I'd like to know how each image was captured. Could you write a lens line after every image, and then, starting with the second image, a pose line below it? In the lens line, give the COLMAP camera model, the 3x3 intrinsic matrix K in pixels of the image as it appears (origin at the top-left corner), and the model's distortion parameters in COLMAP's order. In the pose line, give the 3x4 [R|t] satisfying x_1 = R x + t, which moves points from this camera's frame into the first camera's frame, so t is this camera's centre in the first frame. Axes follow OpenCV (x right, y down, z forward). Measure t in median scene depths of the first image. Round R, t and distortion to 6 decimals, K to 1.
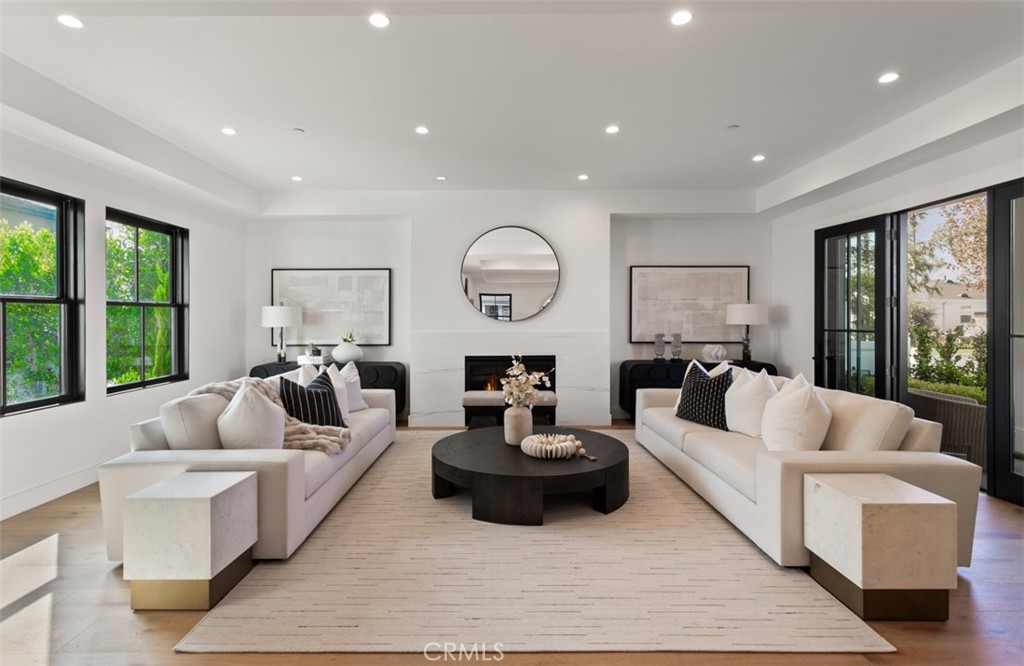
lens RADIAL K [[509.6, 0, 495.0], [0, 509.6, 314.9], [0, 0, 1]] dist [0.001903, 0.000308]
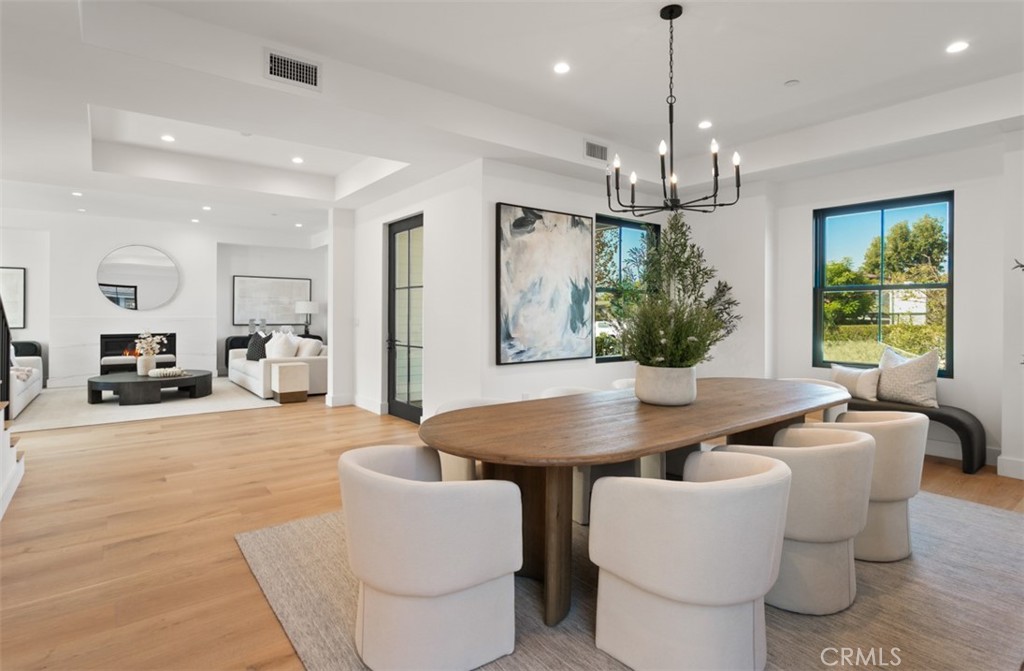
lens RADIAL K [[540.5, 0, 511.7], [0, 540.5, 318.8], [0, 0, 1]] dist [0.000480, 0.000775]
pose [[0.800049, 0.001657, 0.599932, -0.045850], [-0.010635, 0.999878, 0.011421, 0.008251], [-0.599840, -0.015518, 0.799969, -0.872197]]
